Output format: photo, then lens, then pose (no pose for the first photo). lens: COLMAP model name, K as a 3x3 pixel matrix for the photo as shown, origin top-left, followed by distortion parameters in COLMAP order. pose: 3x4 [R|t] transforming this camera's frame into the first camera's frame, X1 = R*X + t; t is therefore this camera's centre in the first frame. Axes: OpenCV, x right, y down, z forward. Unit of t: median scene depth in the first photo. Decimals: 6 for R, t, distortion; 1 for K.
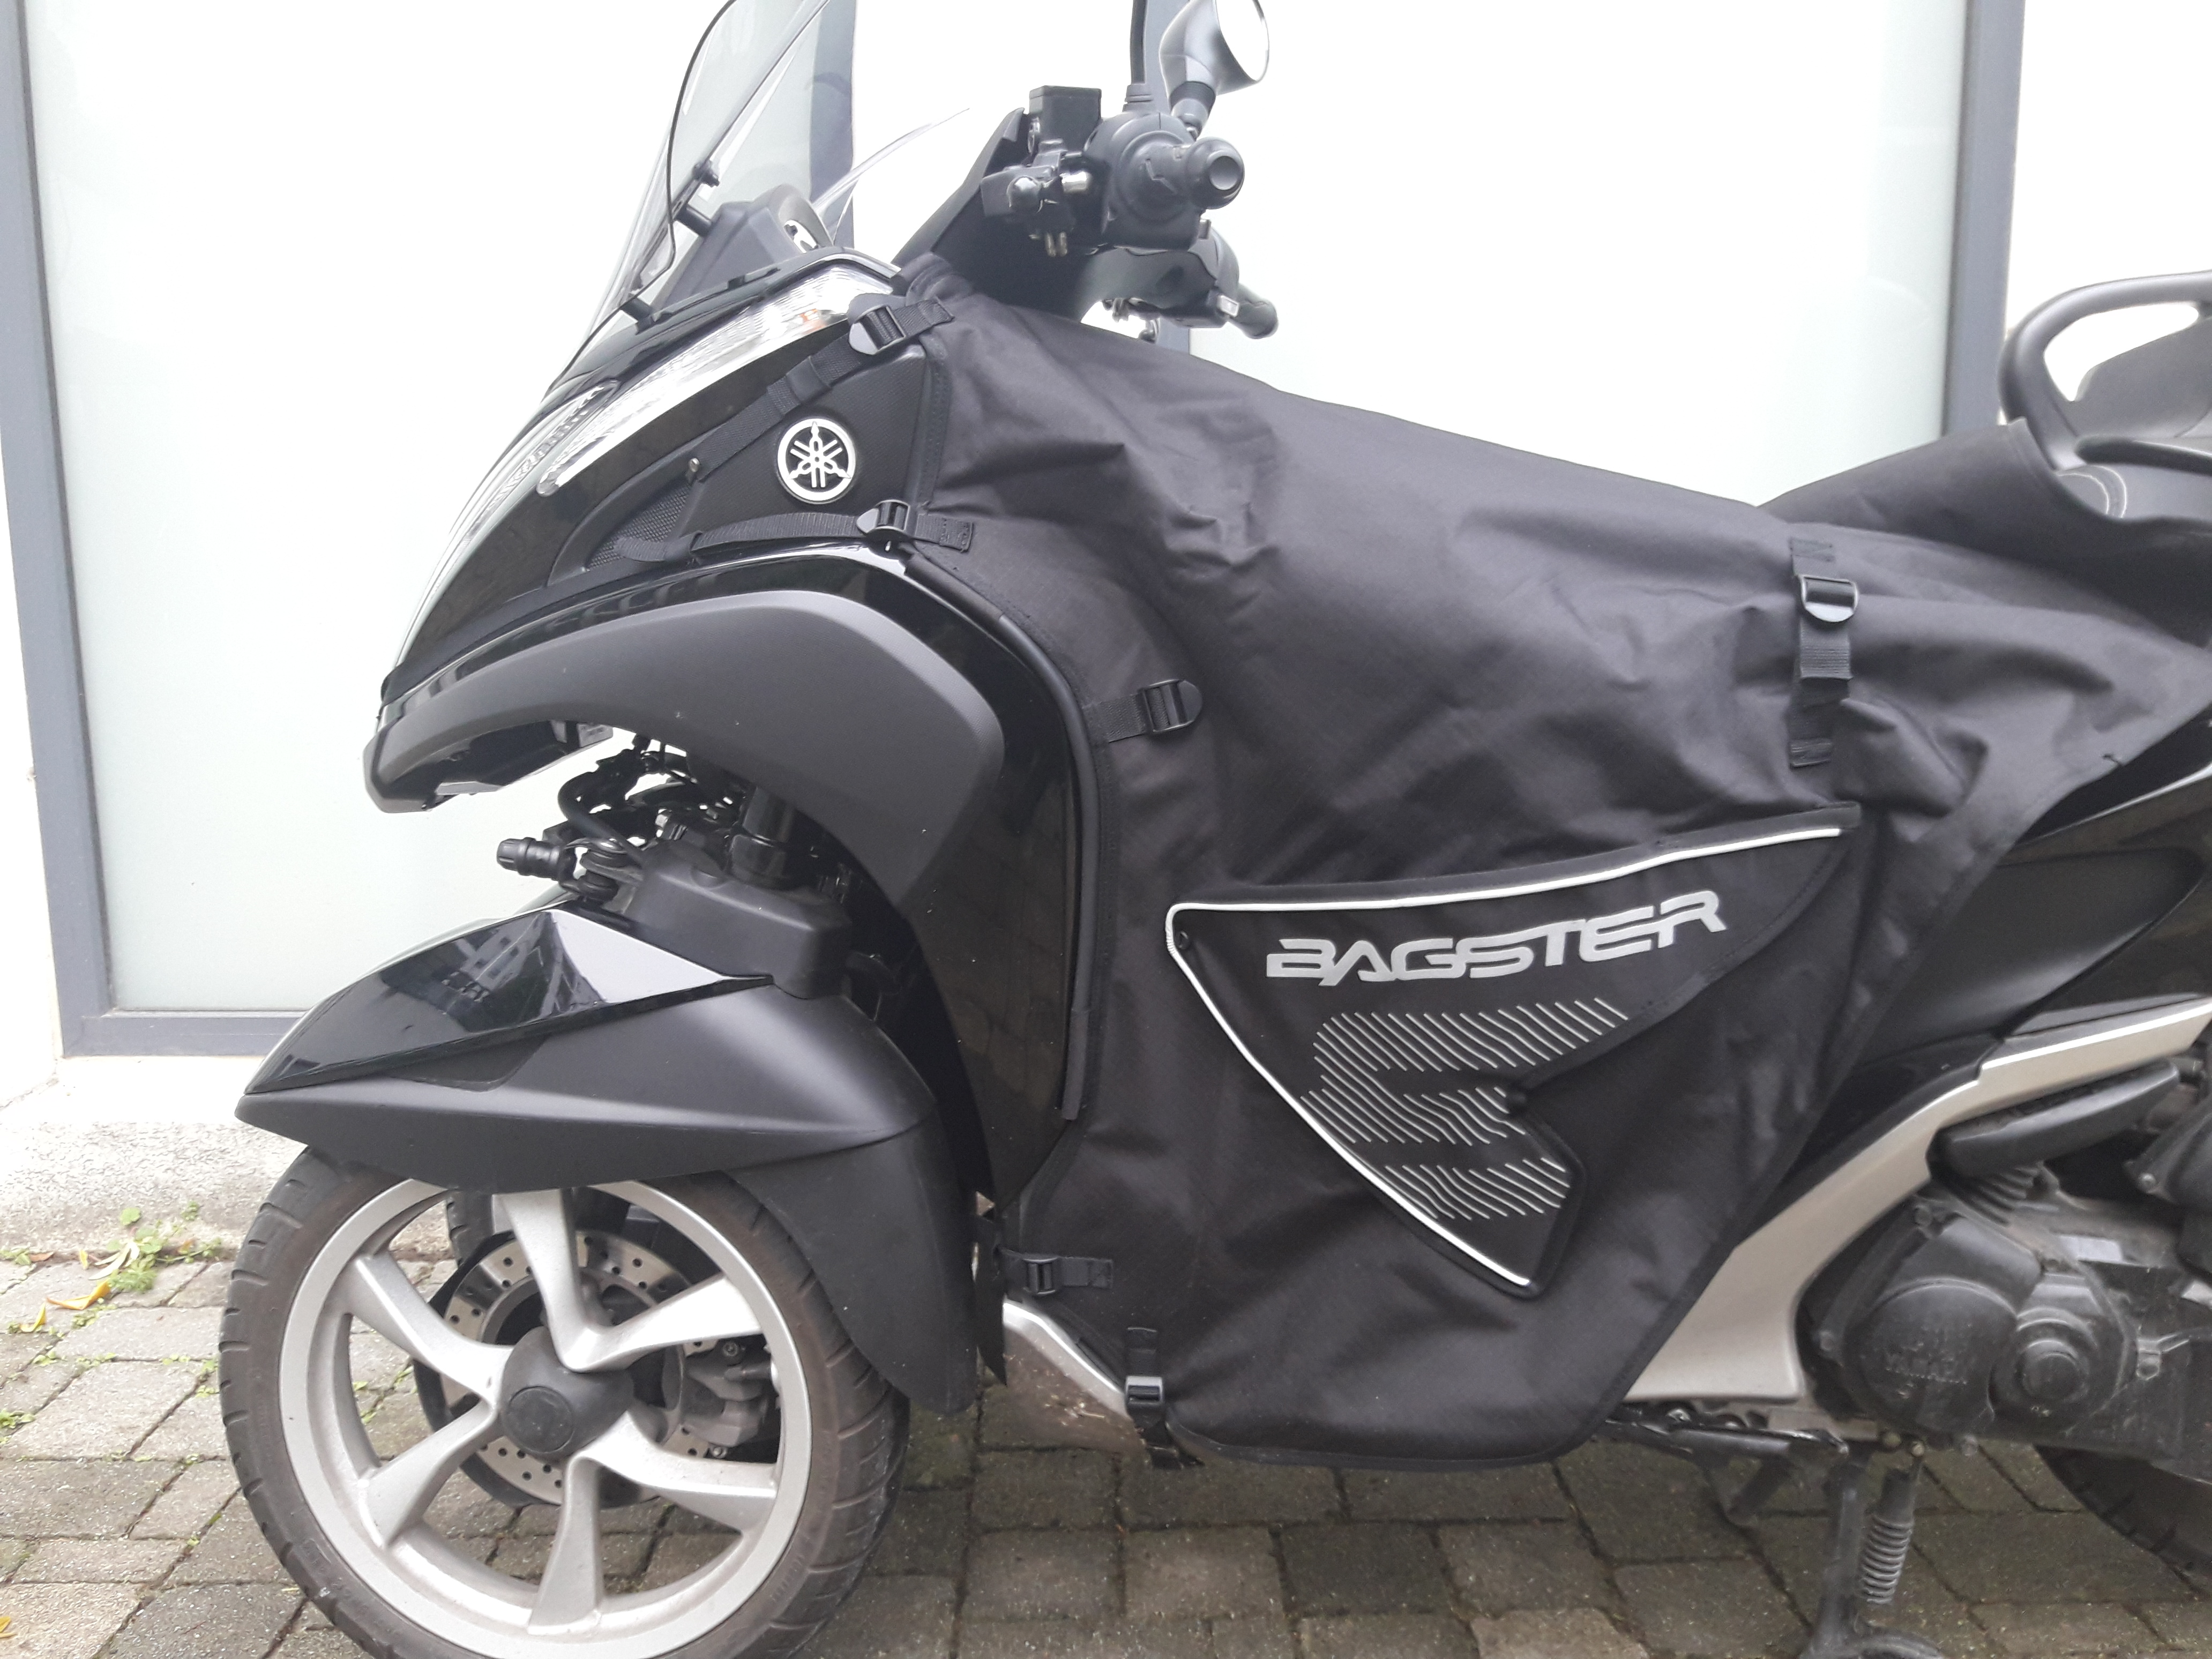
lens RADIAL K [[1925.6, 0, 1106.0], [0, 1925.6, 829.5], [0, 0, 1]] dist [0.003967, 0.000287]
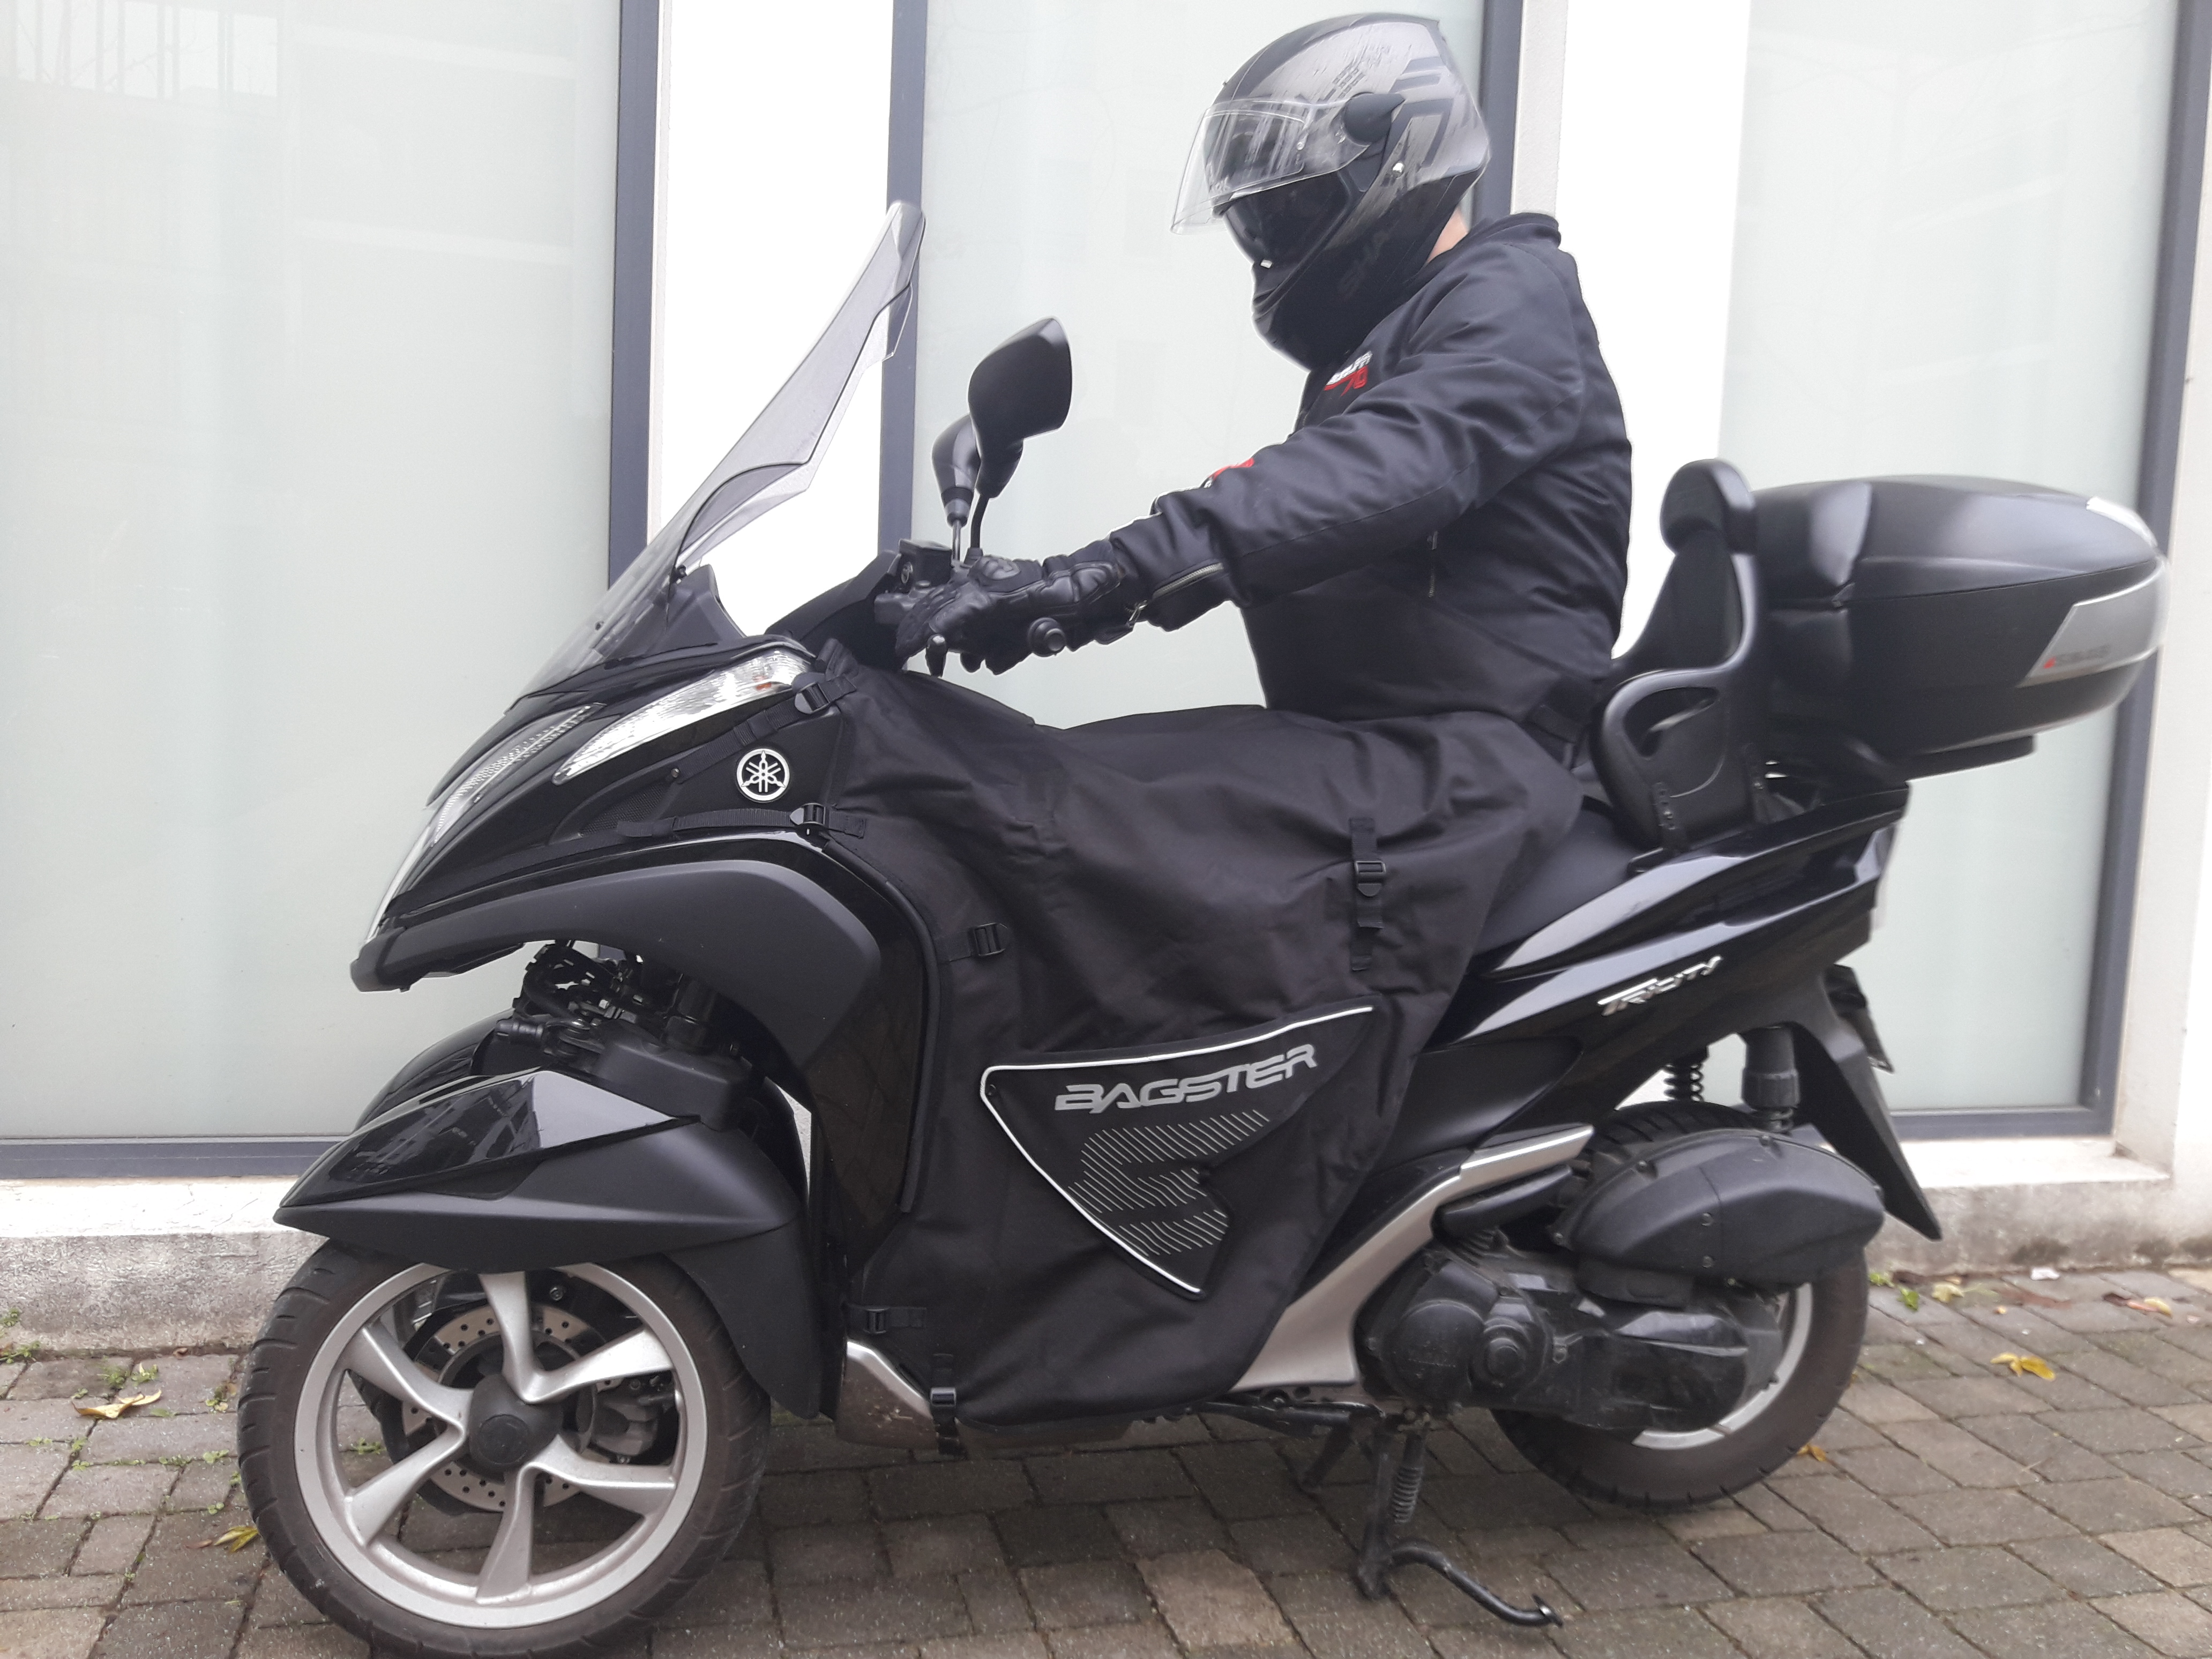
lens RADIAL K [[2033.3, 0, 1106.0], [0, 2033.3, 829.5], [0, 0, 1]] dist [0.226928, -0.419143]
pose [[0.968737, 0.029212, 0.246363, -0.259046], [-0.017114, 0.998547, -0.051106, -0.062962], [-0.247498, 0.045292, 0.967829, -0.584988]]
